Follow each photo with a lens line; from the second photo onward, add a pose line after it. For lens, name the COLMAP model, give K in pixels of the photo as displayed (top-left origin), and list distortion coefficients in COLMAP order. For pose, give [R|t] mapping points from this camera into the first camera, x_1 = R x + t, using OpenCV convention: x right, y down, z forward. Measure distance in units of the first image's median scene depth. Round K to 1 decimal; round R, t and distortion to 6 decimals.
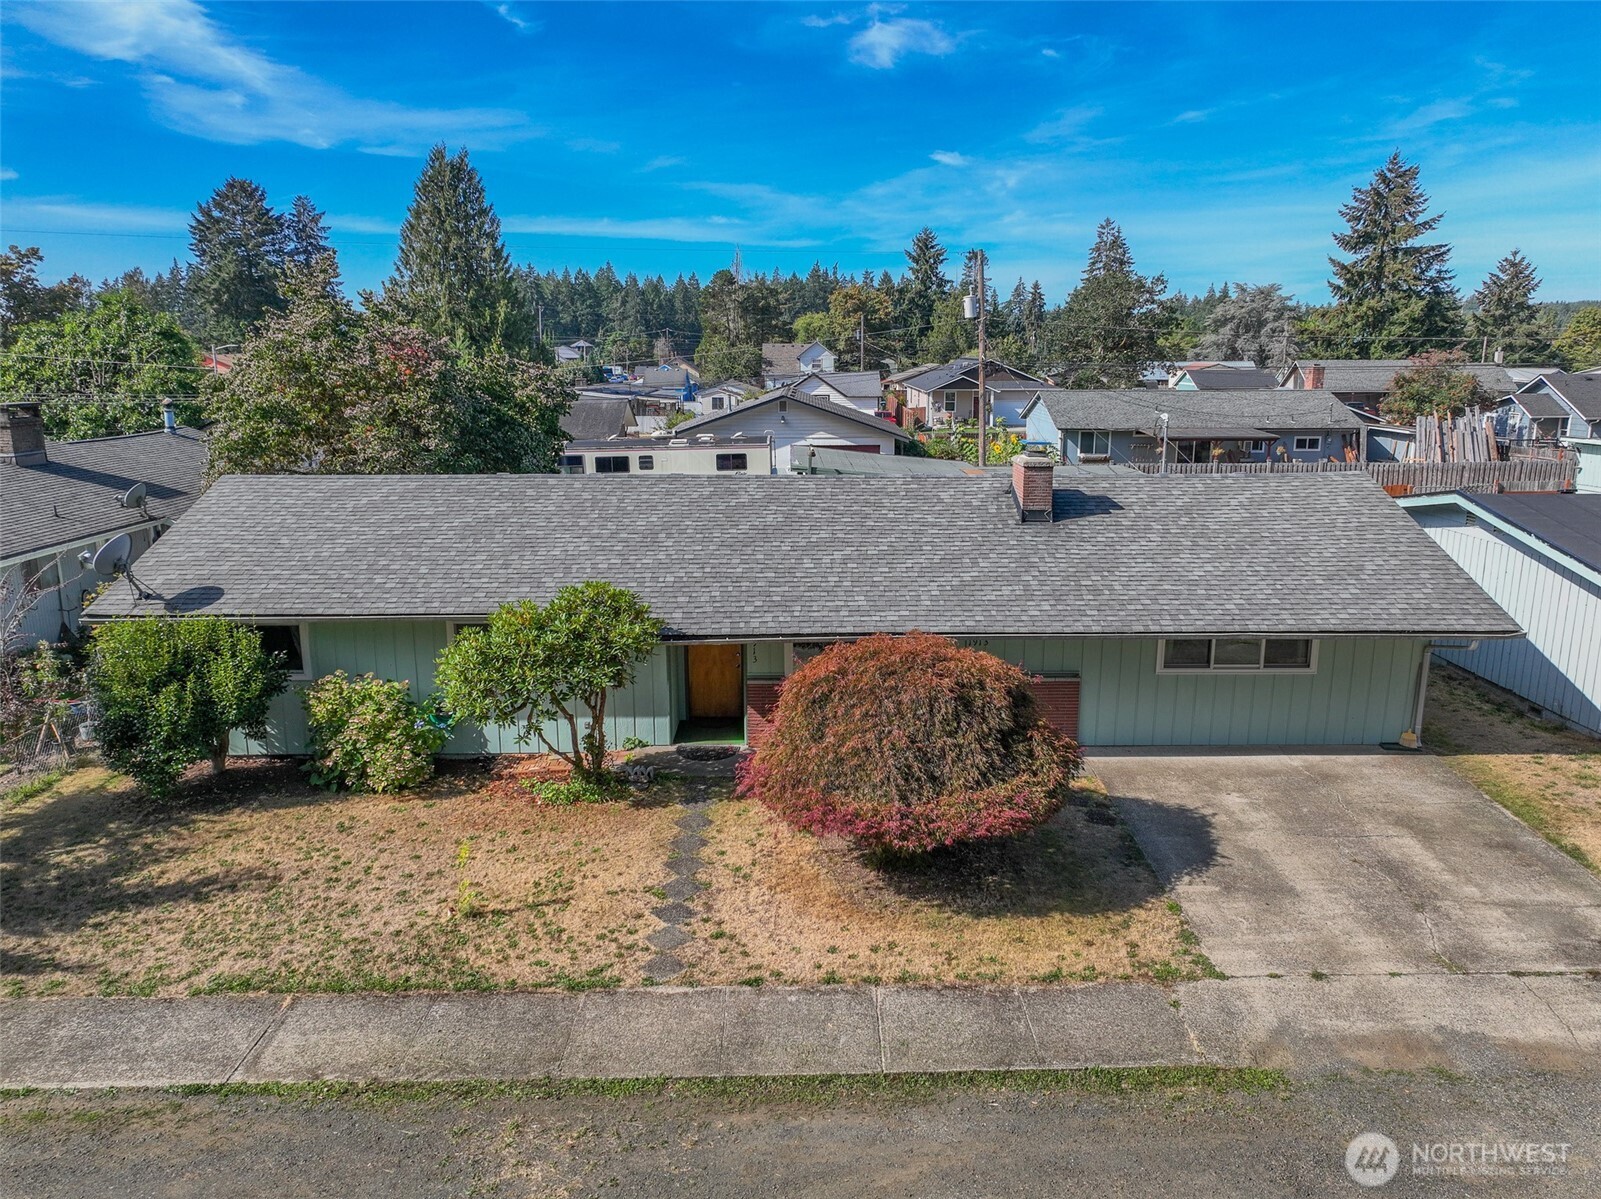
lens RADIAL K [[1169.5, 0, 805.5], [0, 1169.5, 600.2], [0, 0, 1]] dist [0.003141, 0.010598]
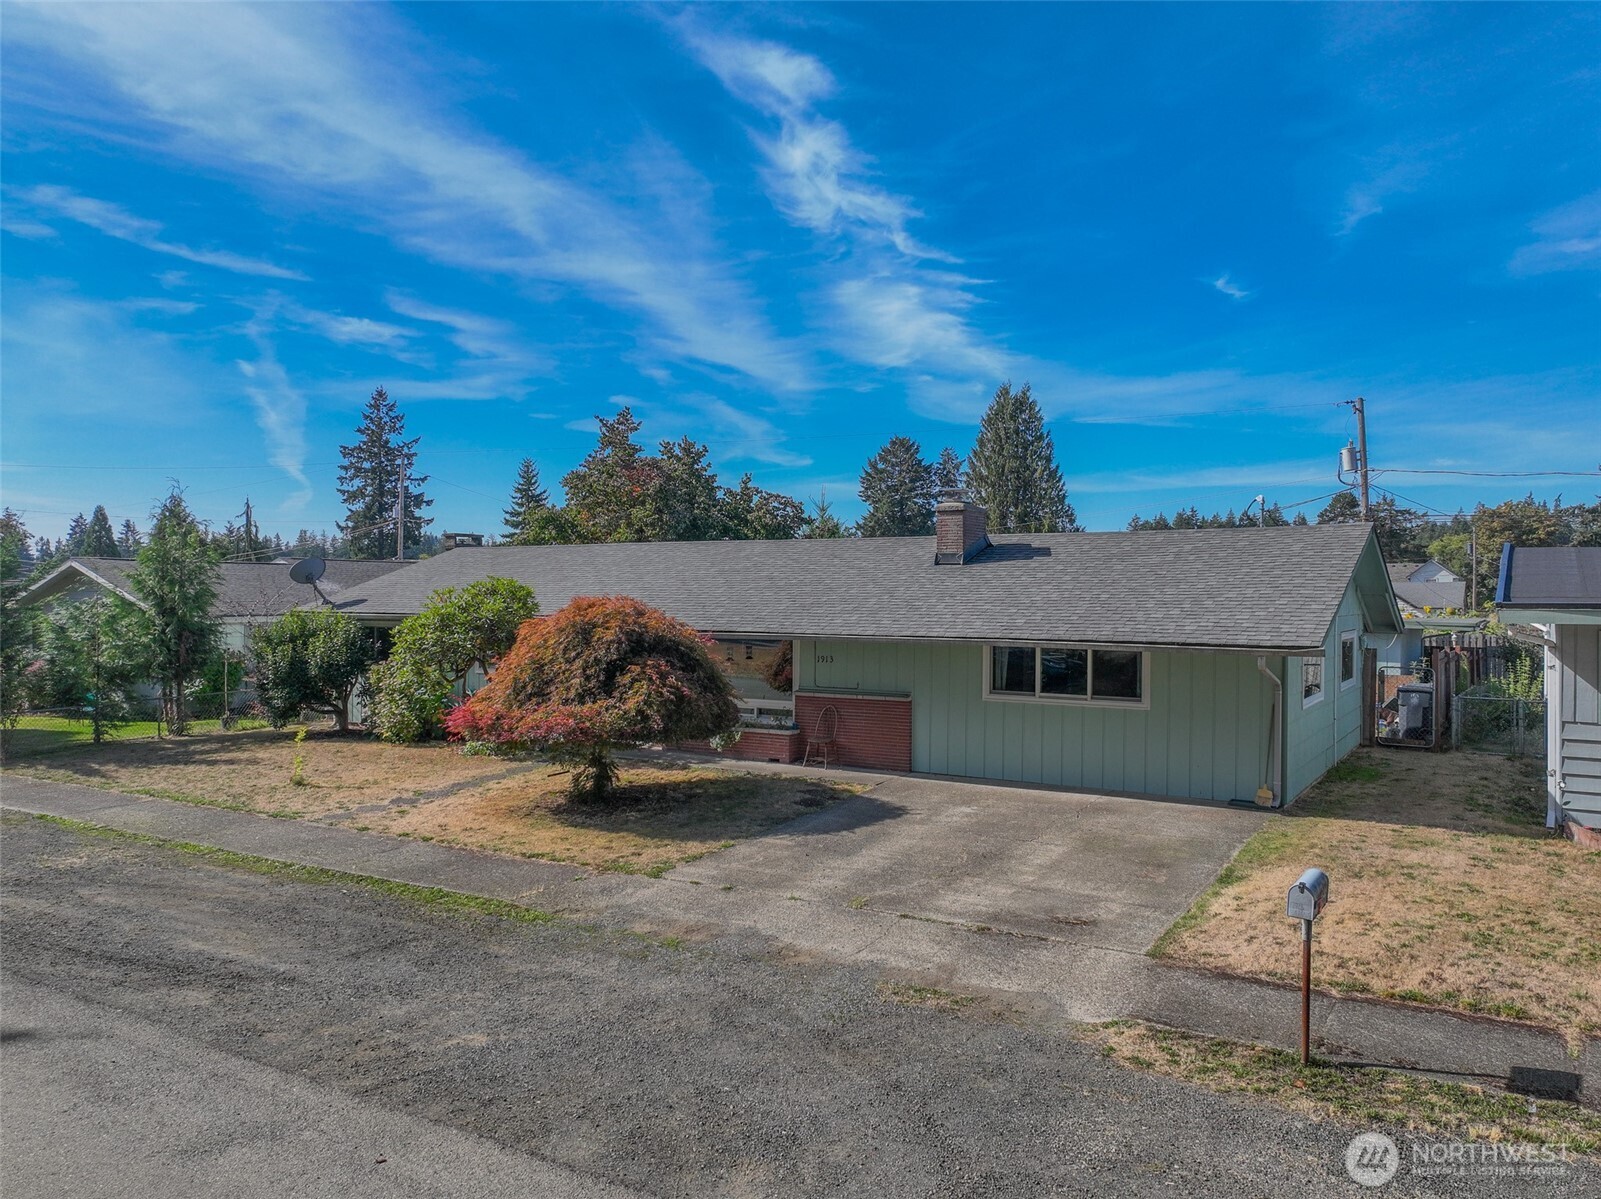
lens RADIAL K [[1169.5, 0, 800.0], [0, 1169.5, 600.4], [0, 0, 1]] dist [0.003141, 0.010598]
pose [[0.839045, 0.008068, -0.544002, 0.132234], [-0.121337, 0.977481, -0.172648, 0.031750], [0.530359, 0.210867, 0.821130, 0.021631]]
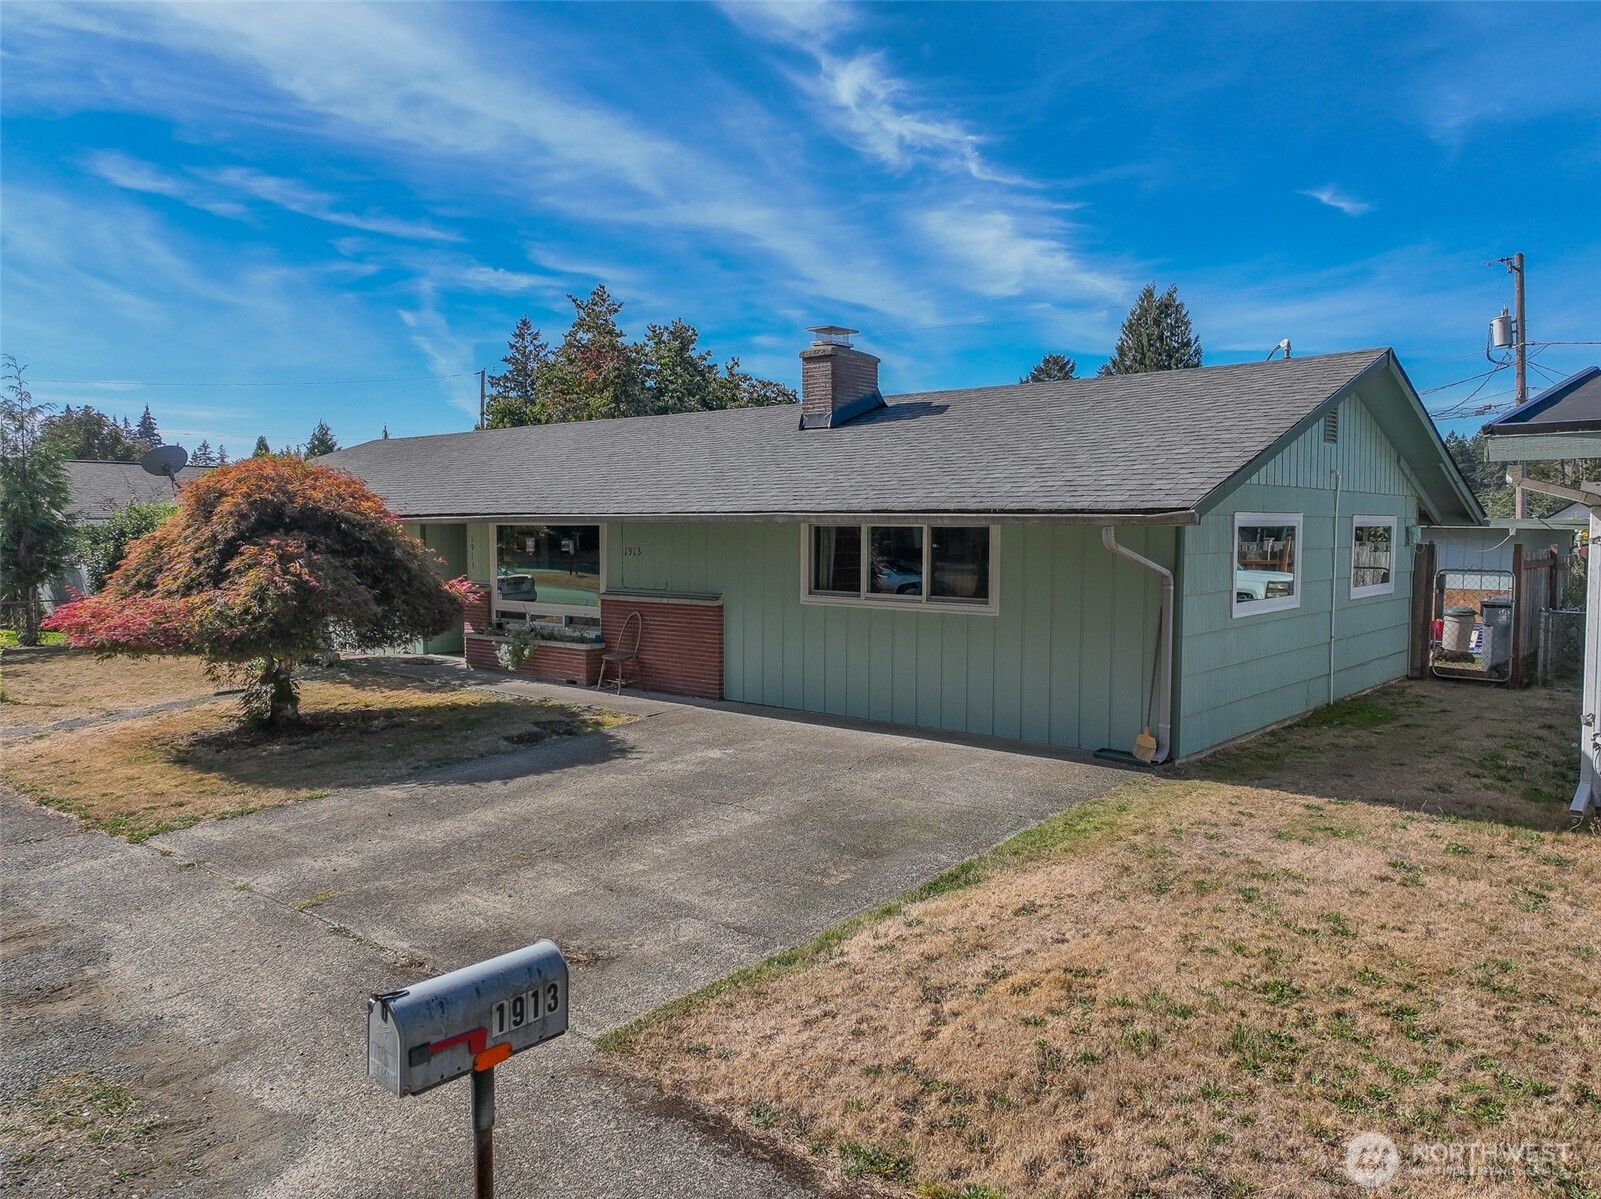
lens RADIAL K [[1169.5, 0, 802.4], [0, 1169.5, 600.1], [0, 0, 1]] dist [0.003141, 0.010598]
pose [[0.750837, 0.045463, -0.658921, 0.144264], [-0.144434, 0.984784, -0.096636, 0.024367], [0.644502, 0.167729, 0.745979, 0.091379]]
